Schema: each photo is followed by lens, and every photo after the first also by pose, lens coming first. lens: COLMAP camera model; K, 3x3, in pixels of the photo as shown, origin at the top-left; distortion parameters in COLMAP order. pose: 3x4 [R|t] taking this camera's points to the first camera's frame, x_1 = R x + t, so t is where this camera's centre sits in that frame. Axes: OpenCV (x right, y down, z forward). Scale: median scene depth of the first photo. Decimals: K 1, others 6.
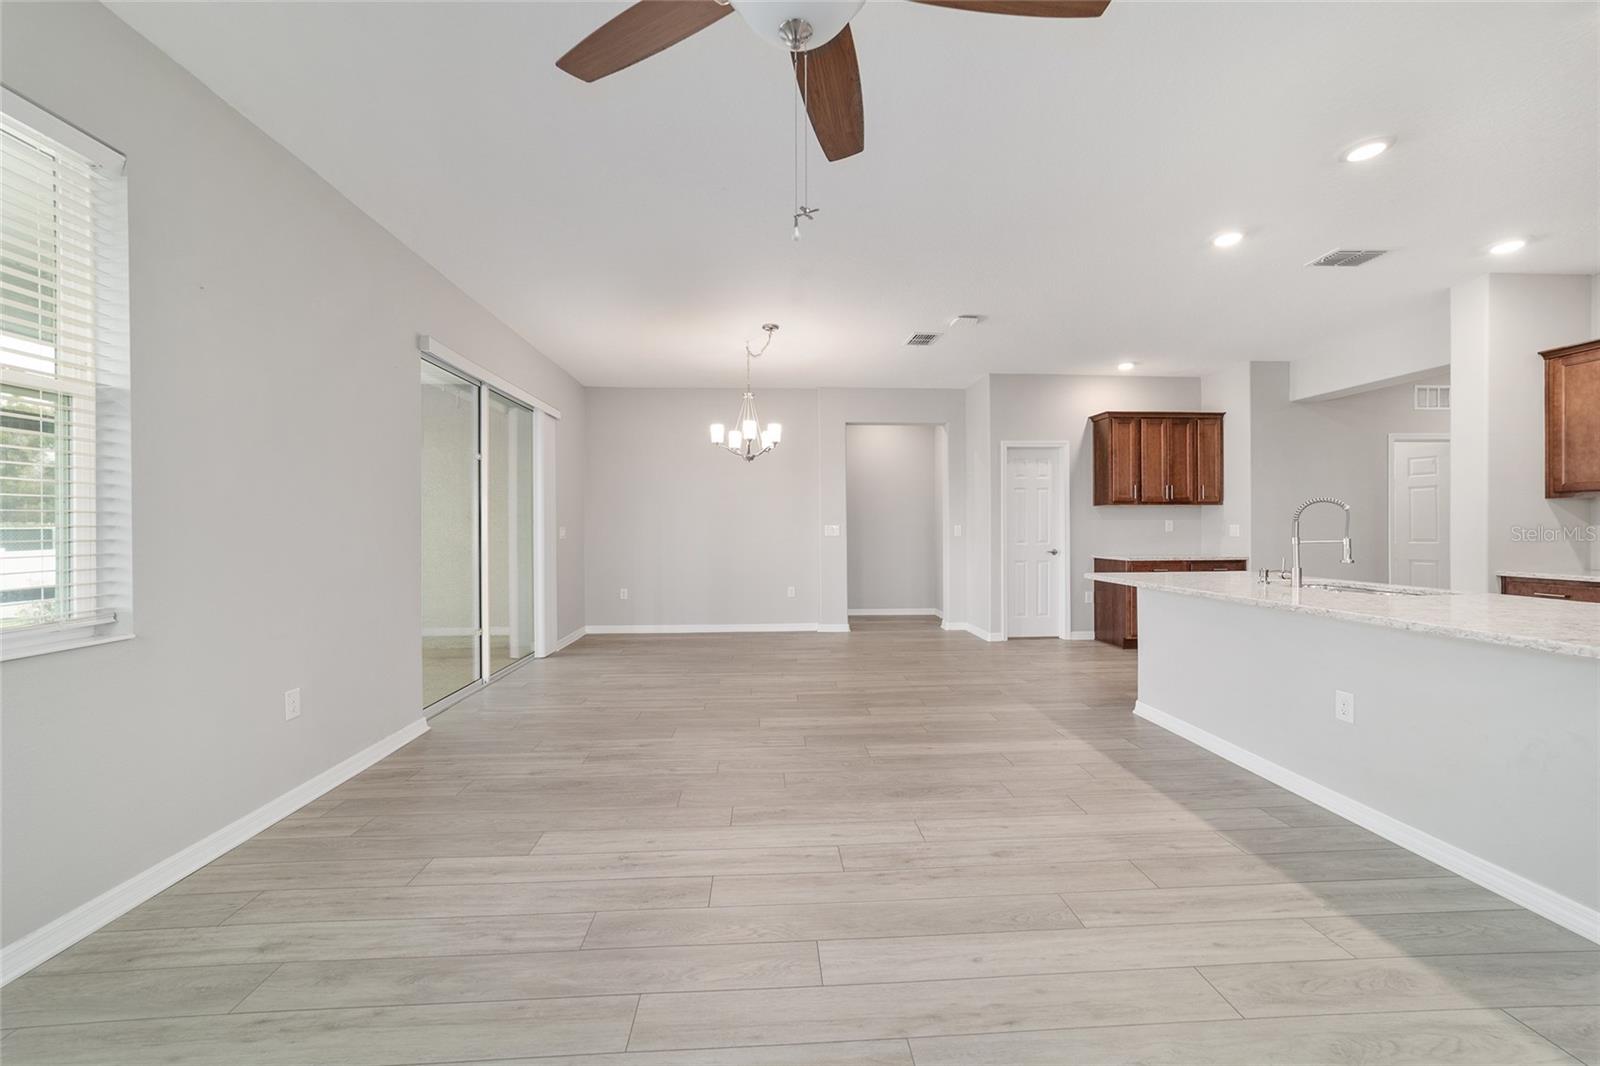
lens RADIAL K [[614.8, 0, 797.1], [0, 614.8, 529.2], [0, 0, 1]] dist [-0.015256, 0.007065]
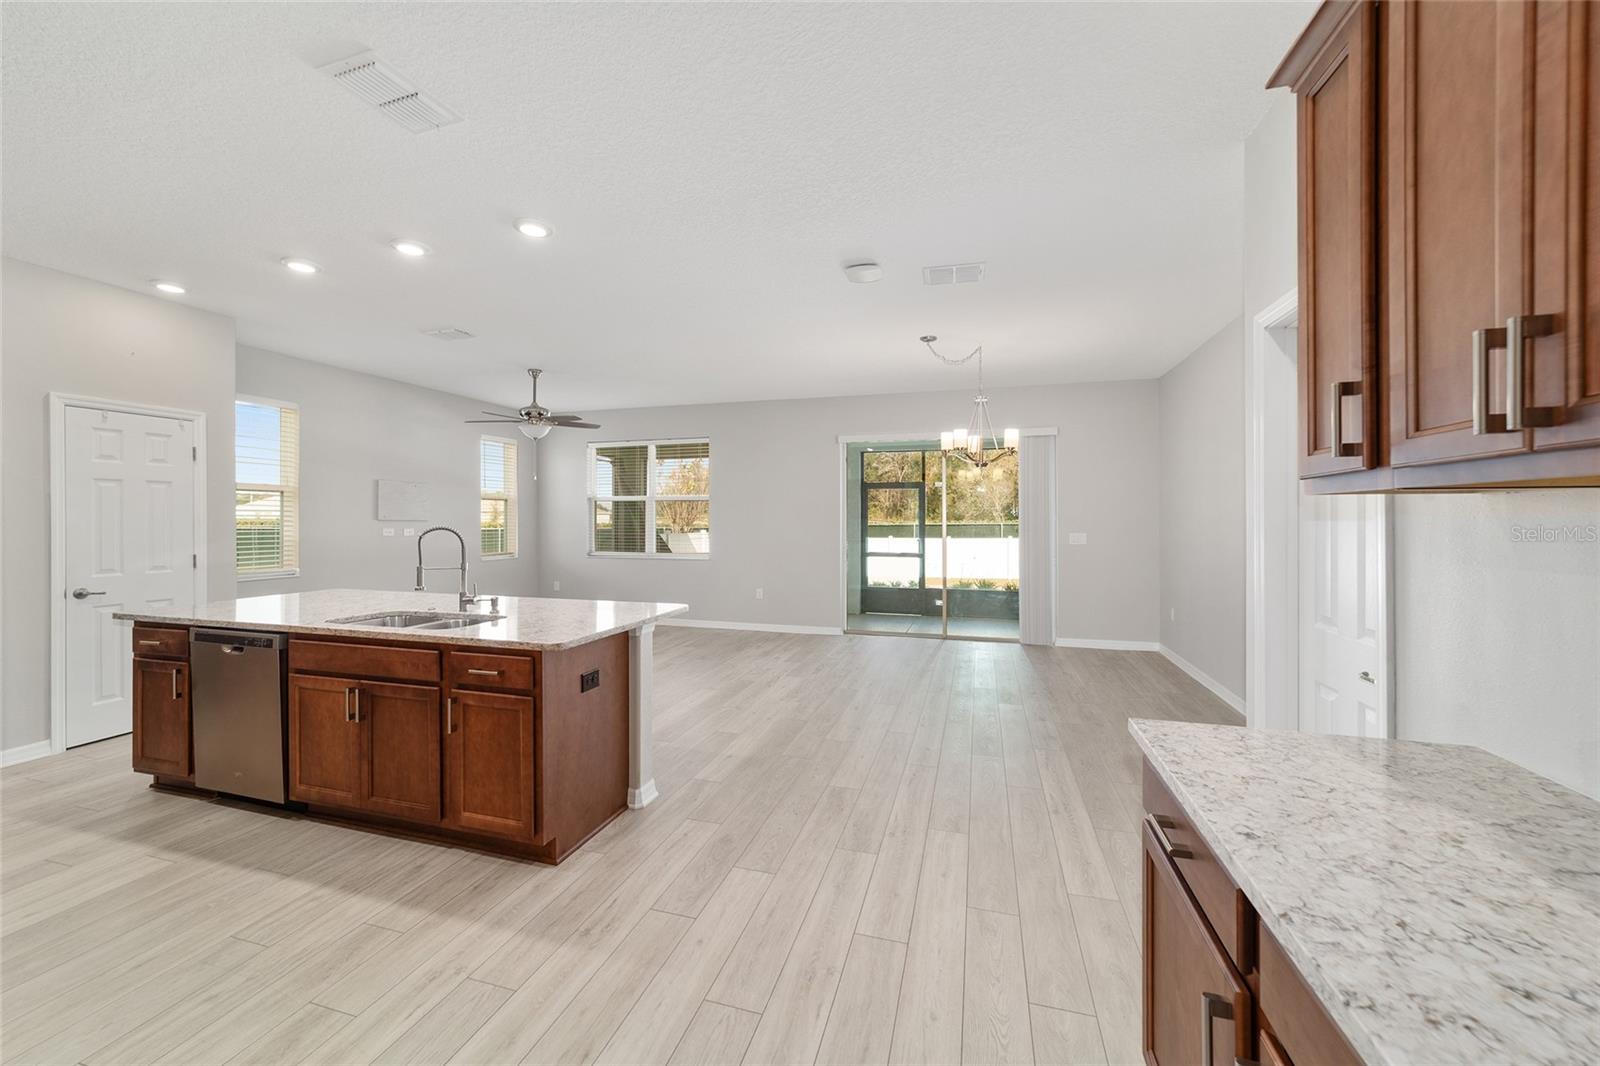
lens RADIAL K [[614.8, 0, 794.2], [0, 614.8, 518.8], [0, 0, 1]] dist [-0.015256, 0.007065]
pose [[-0.339201, 0.003511, -0.940707, 0.967438], [-0.000709, 0.999992, 0.003988, -0.040381], [0.940714, 0.002019, -0.339196, 1.132884]]
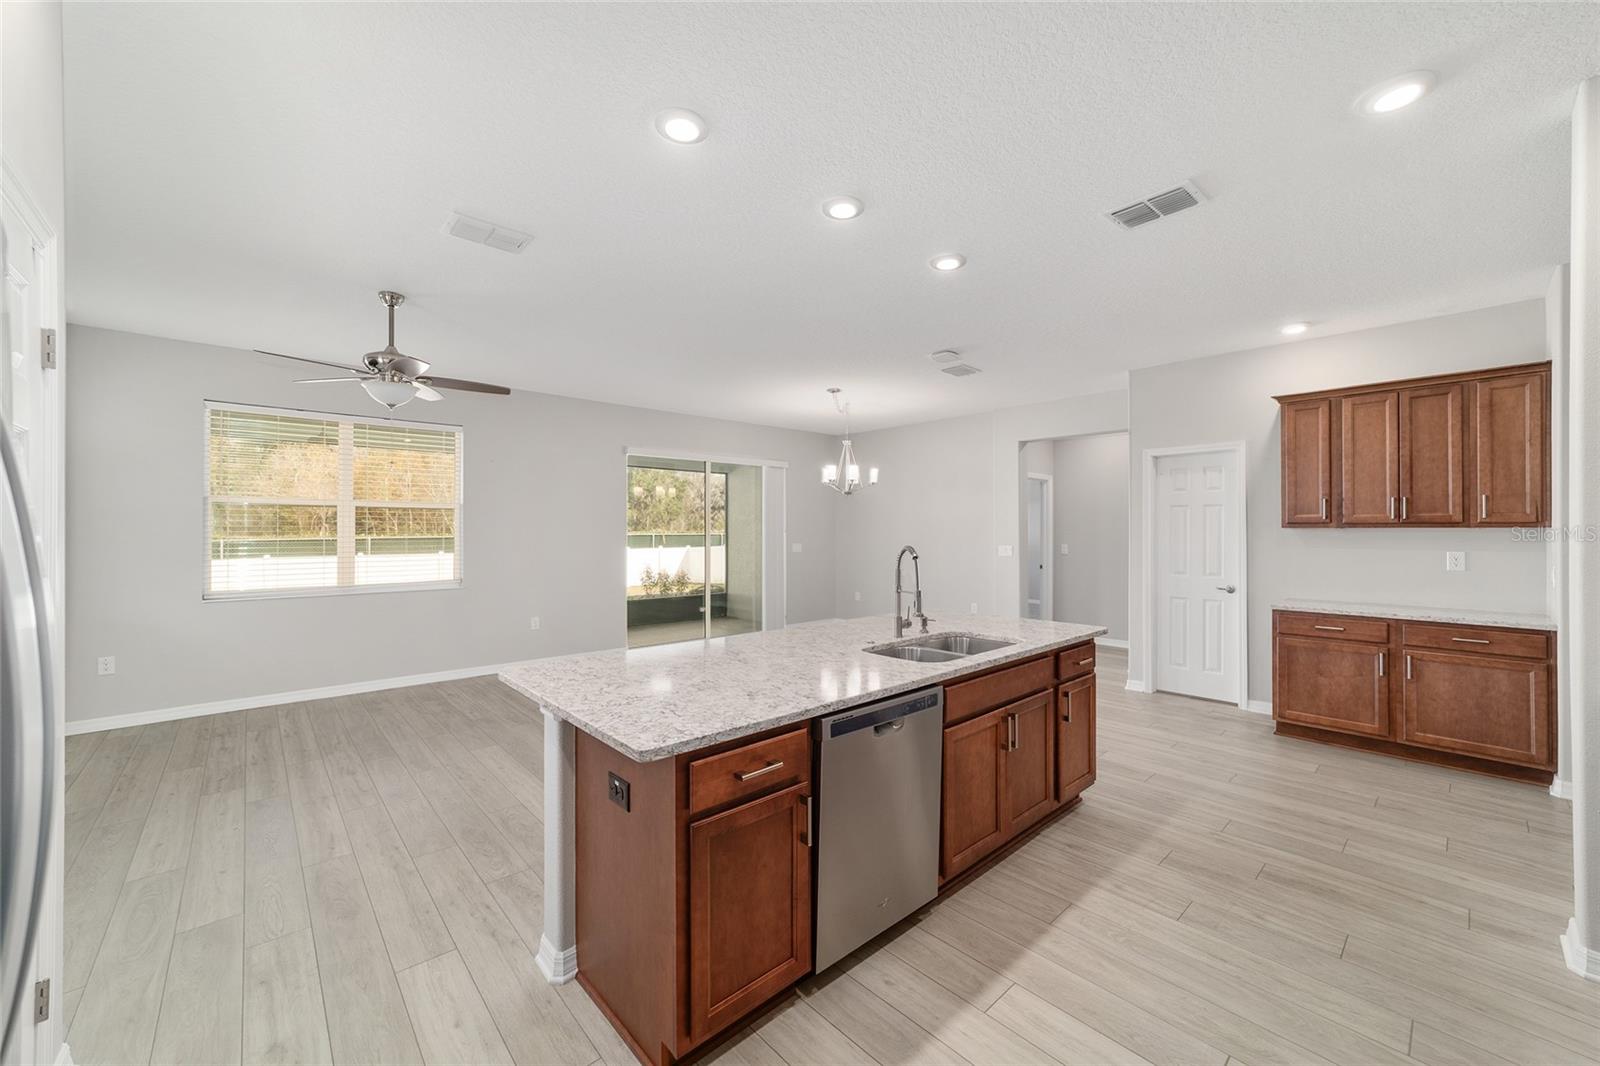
lens RADIAL K [[614.8, 0, 798.7], [0, 614.8, 528.7], [0, 0, 1]] dist [-0.015256, 0.007065]
pose [[0.626555, 0.001761, -0.779375, 0.888754], [-0.004319, 0.999990, -0.001213, -0.045196], [0.779365, 0.004126, 0.626556, 0.159515]]
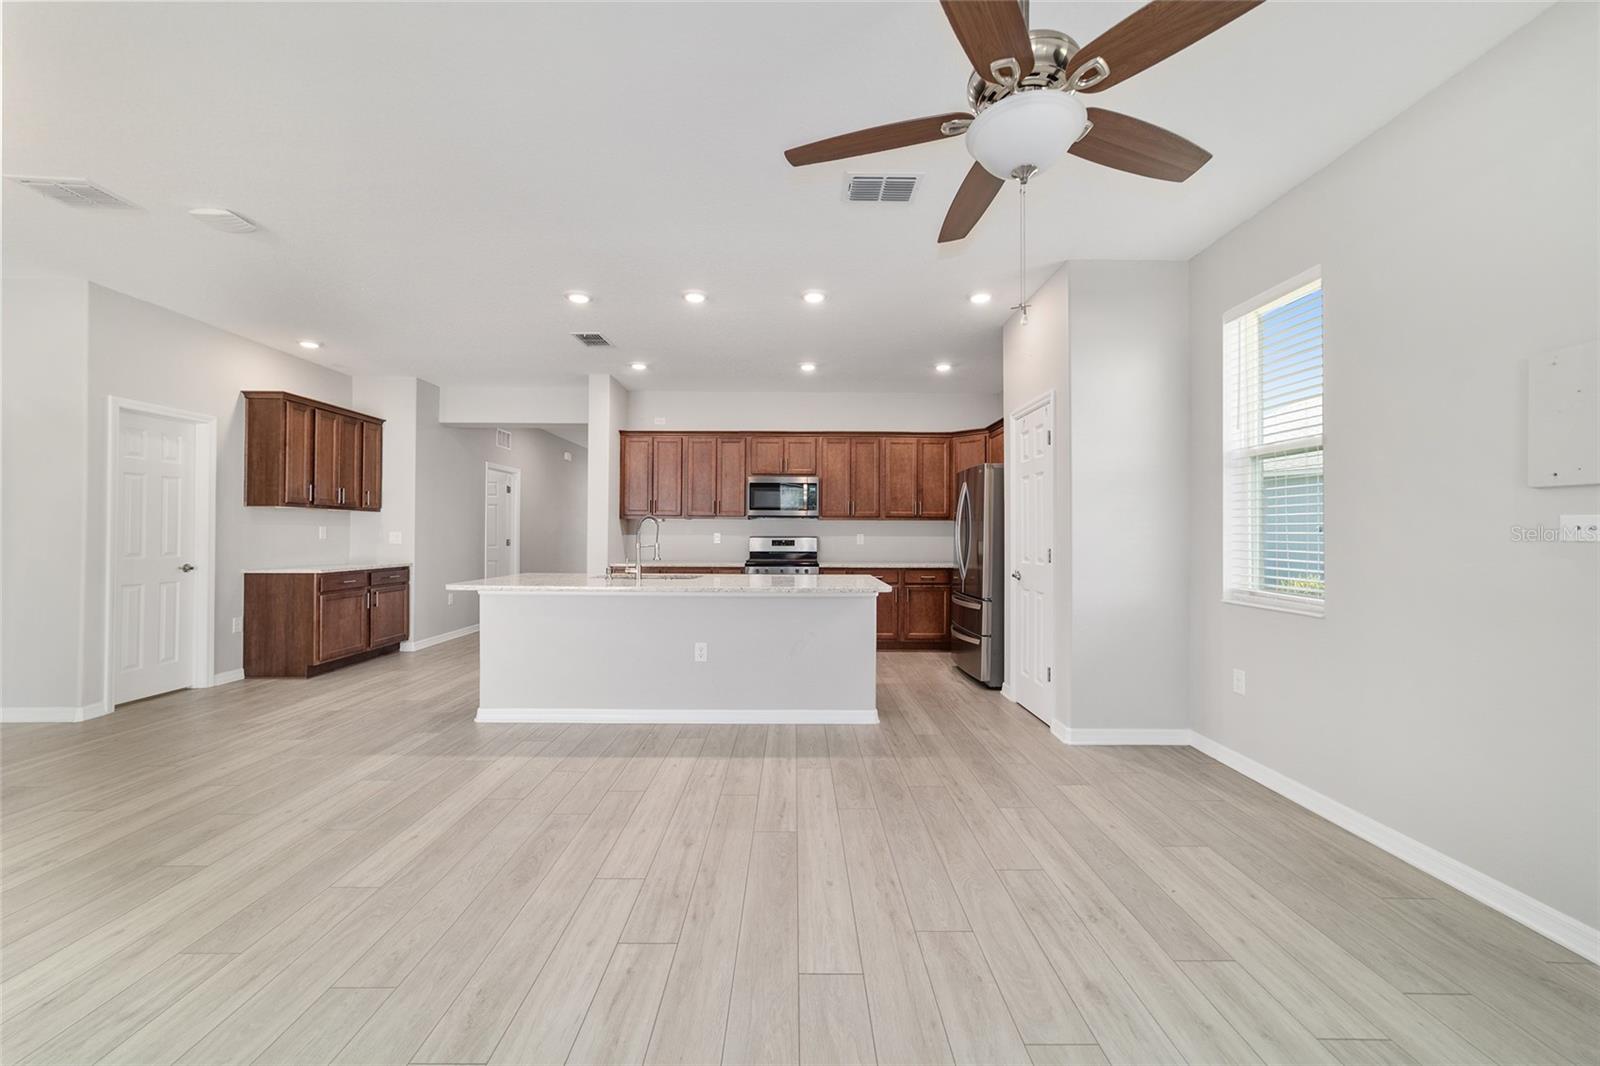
lens RADIAL K [[614.8, 0, 798.3], [0, 614.8, 528.4], [0, 0, 1]] dist [-0.015256, 0.007065]
pose [[0.053382, 0.015019, 0.998461, -0.328356], [-0.002150, 0.999886, -0.014926, 0.000350], [-0.998572, -0.001350, 0.053408, 0.340271]]
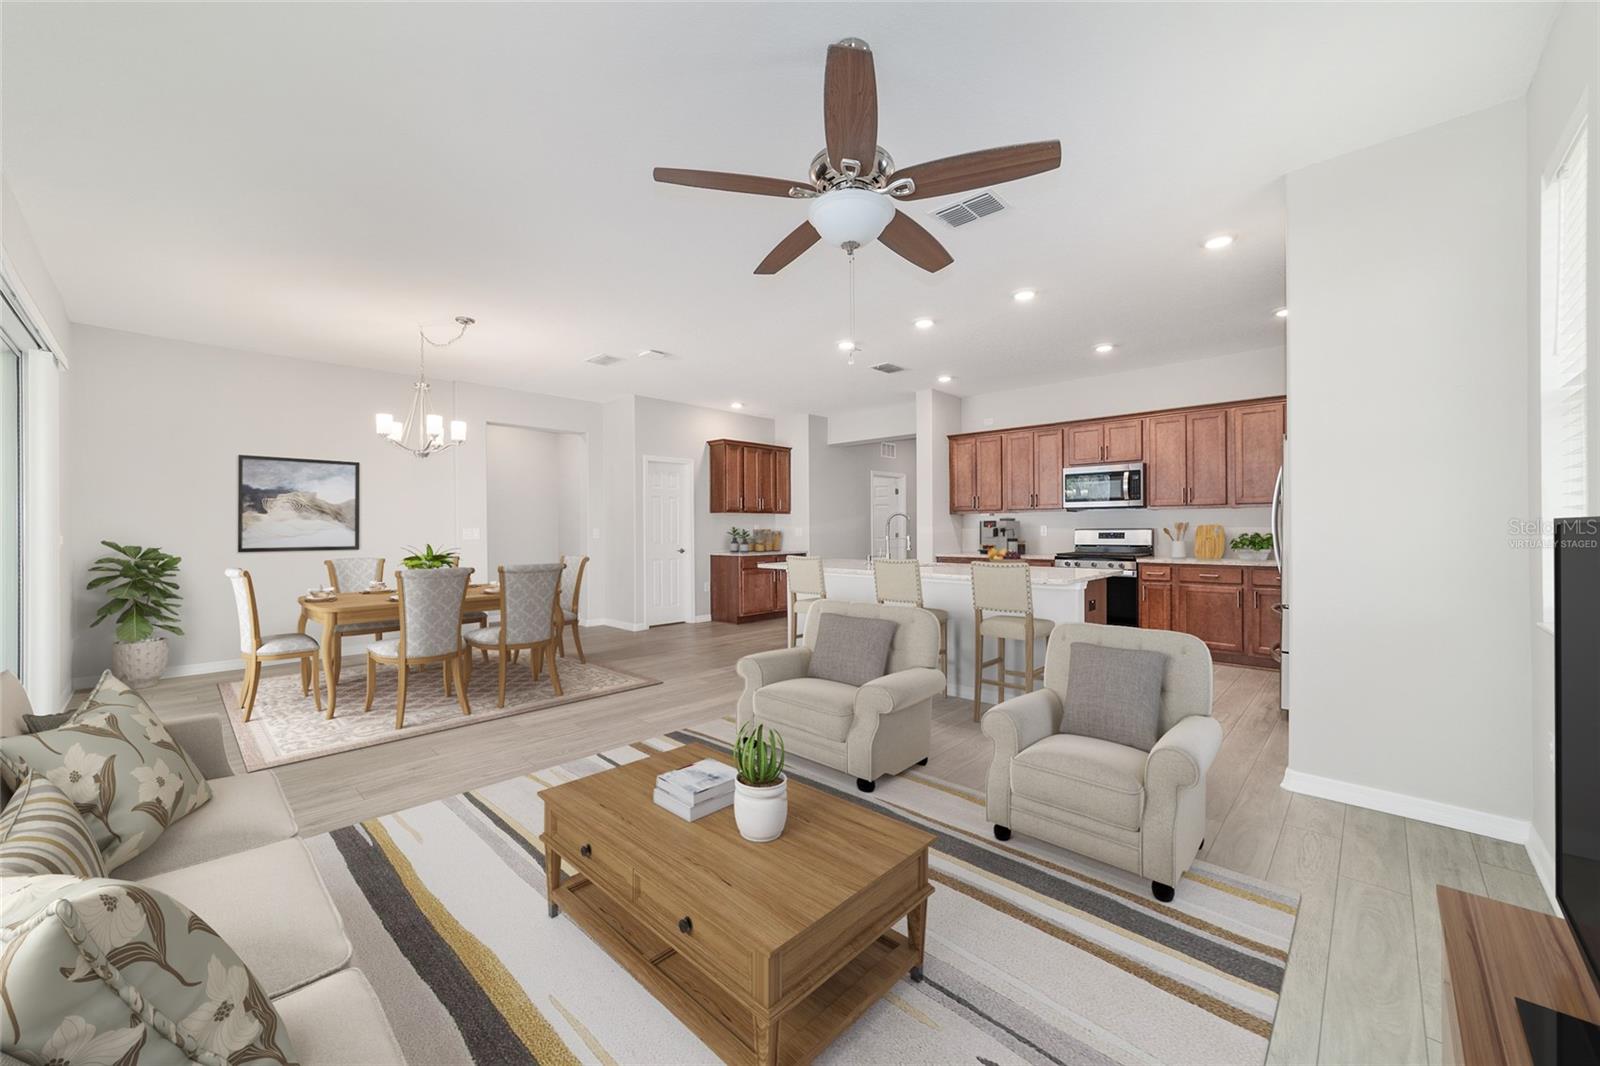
lens RADIAL K [[614.8, 0, 795.4], [0, 614.8, 525.9], [0, 0, 1]] dist [-0.015256, 0.007065]
pose [[0.732312, 0.003528, 0.680960, -0.312636], [0.004134, 0.999945, -0.009627, 0.001365], [-0.680957, 0.009865, 0.732257, -0.039980]]
